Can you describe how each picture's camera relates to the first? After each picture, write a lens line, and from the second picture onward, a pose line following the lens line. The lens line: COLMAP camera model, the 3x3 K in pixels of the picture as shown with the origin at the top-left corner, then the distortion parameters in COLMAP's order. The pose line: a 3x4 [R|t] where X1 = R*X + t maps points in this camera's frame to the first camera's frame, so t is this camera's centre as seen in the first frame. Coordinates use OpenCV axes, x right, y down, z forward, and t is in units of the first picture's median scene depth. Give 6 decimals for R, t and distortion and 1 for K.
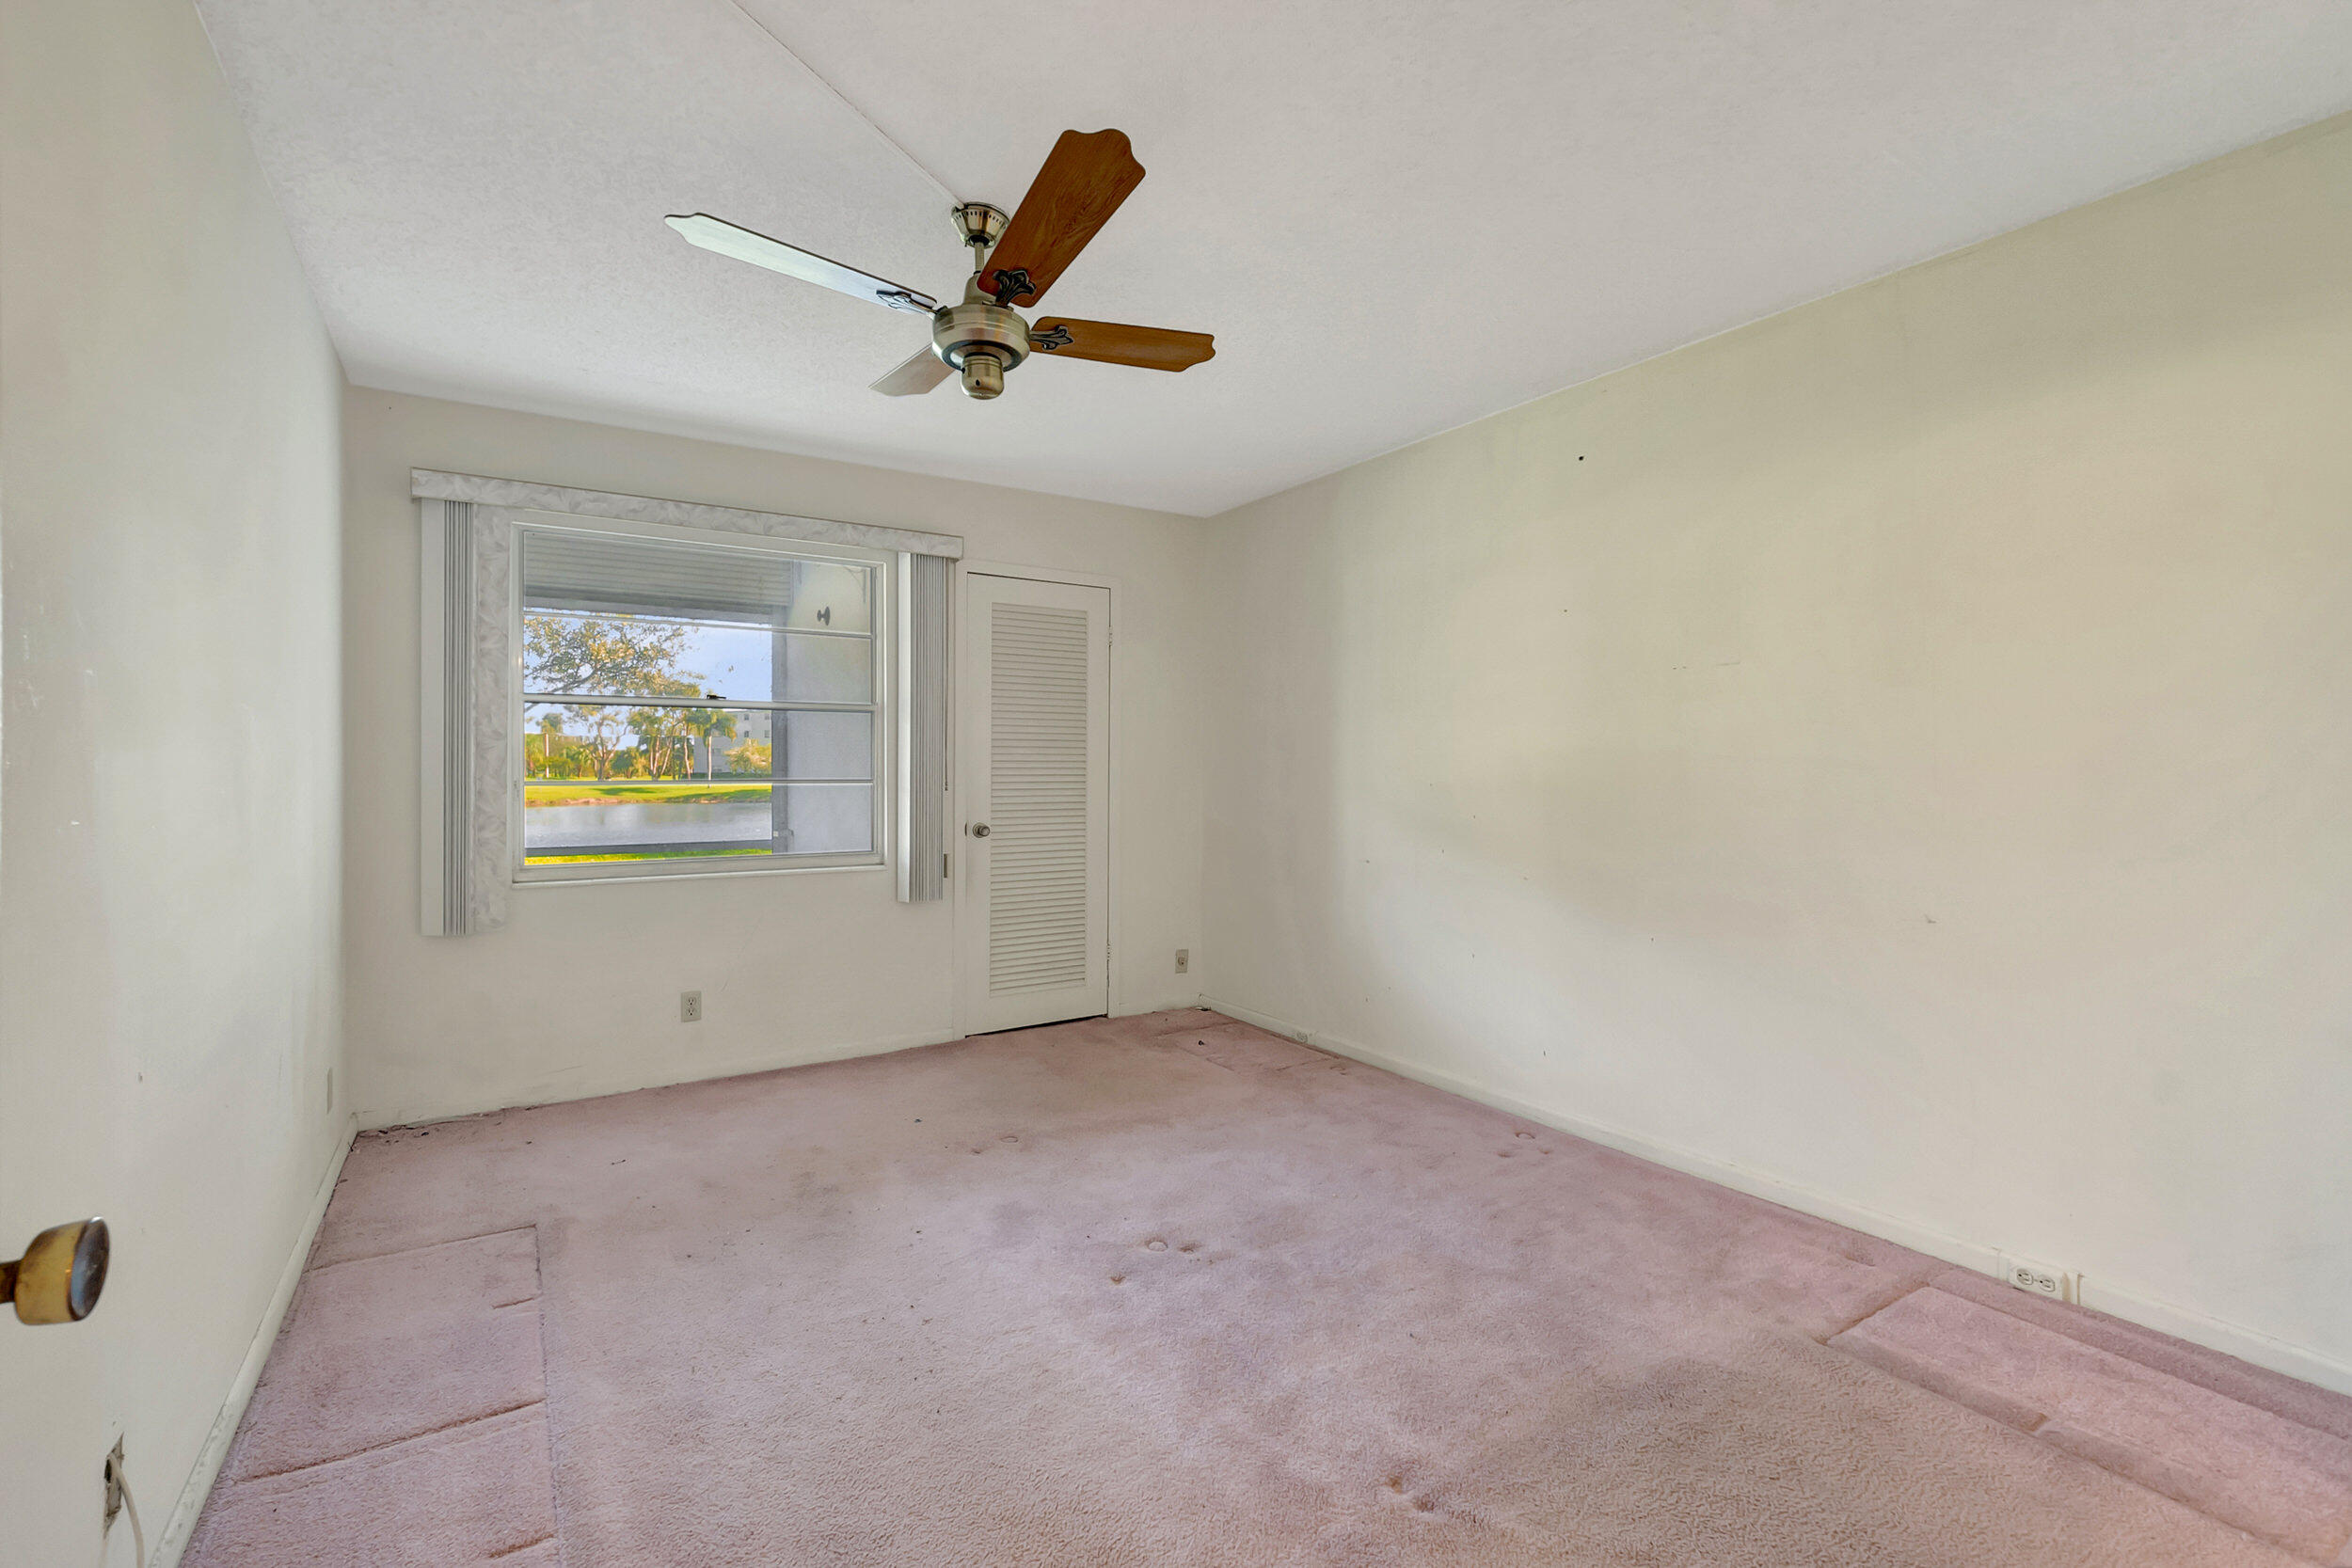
lens RADIAL K [[1040.8, 0, 1169.1], [0, 1040.8, 761.1], [0, 0, 1]] dist [0.015538, 0.000011]
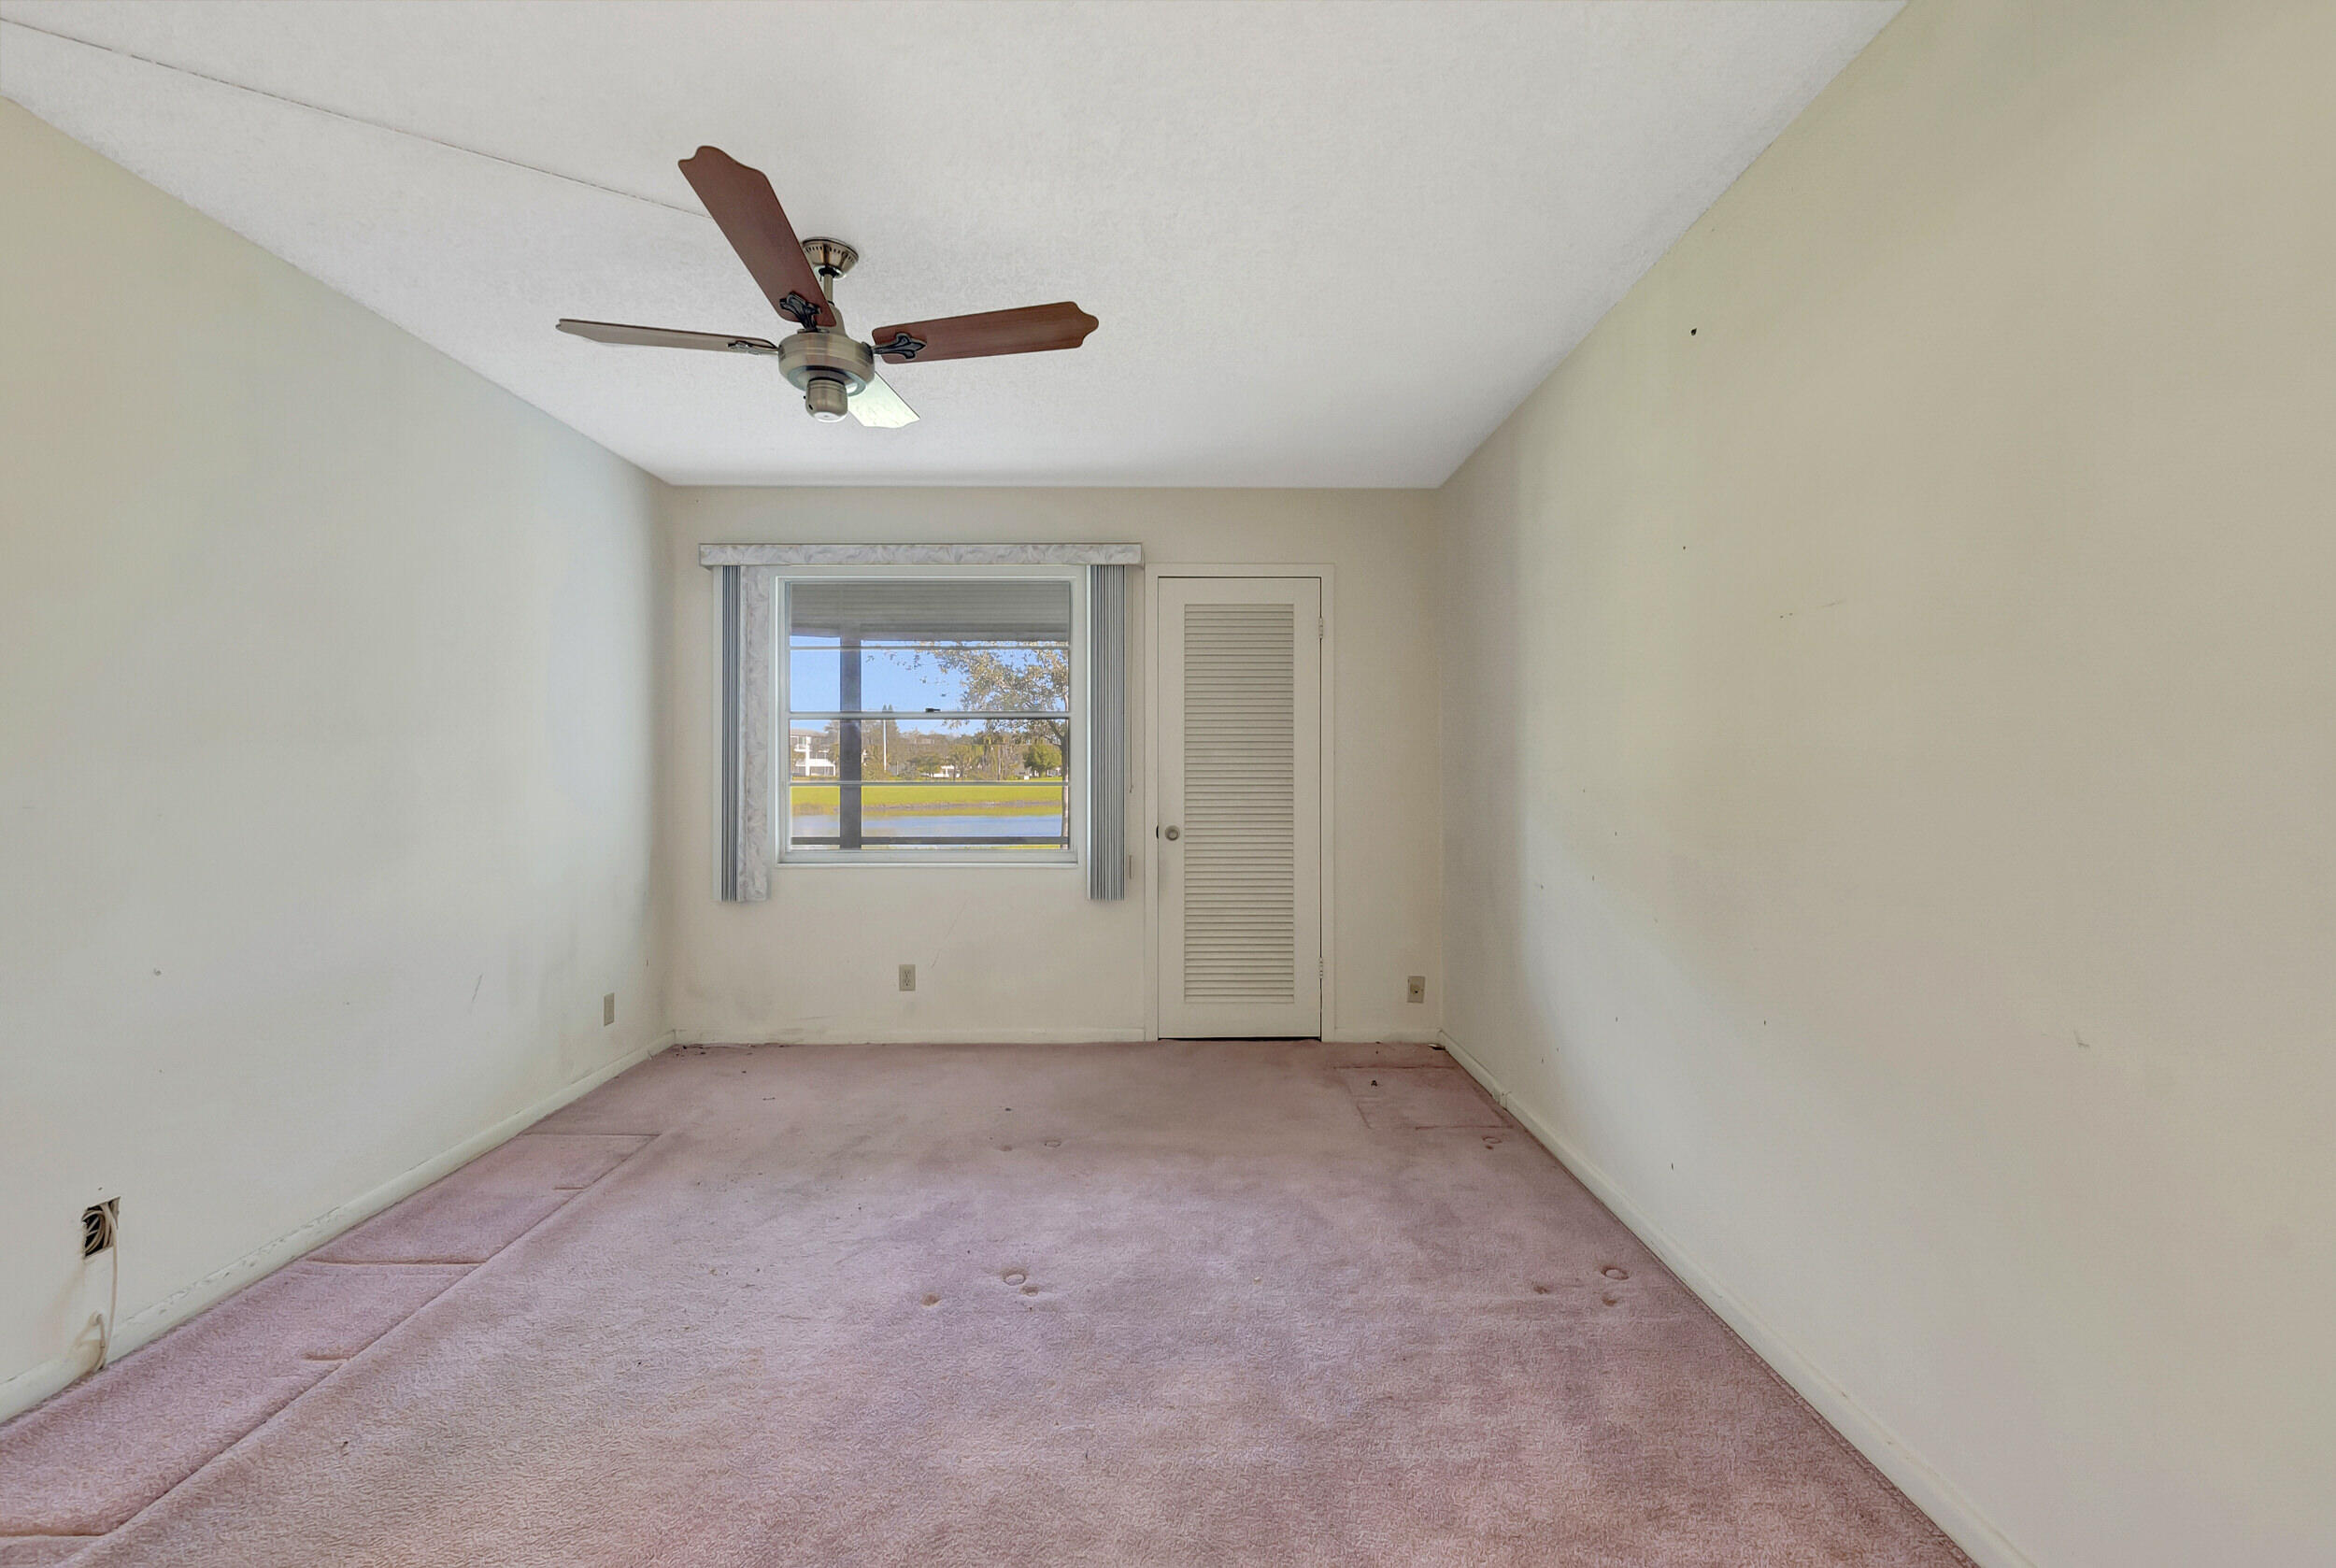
lens RADIAL K [[1038.9, 0, 1167.9], [0, 1038.9, 747.9], [0, 0, 1]] dist [0.012180, -0.000692]
pose [[0.844165, -0.013939, -0.535902, 0.437020], [0.005359, 0.999831, -0.017565, 0.002415], [0.536056, 0.011956, 0.844098, 0.196209]]
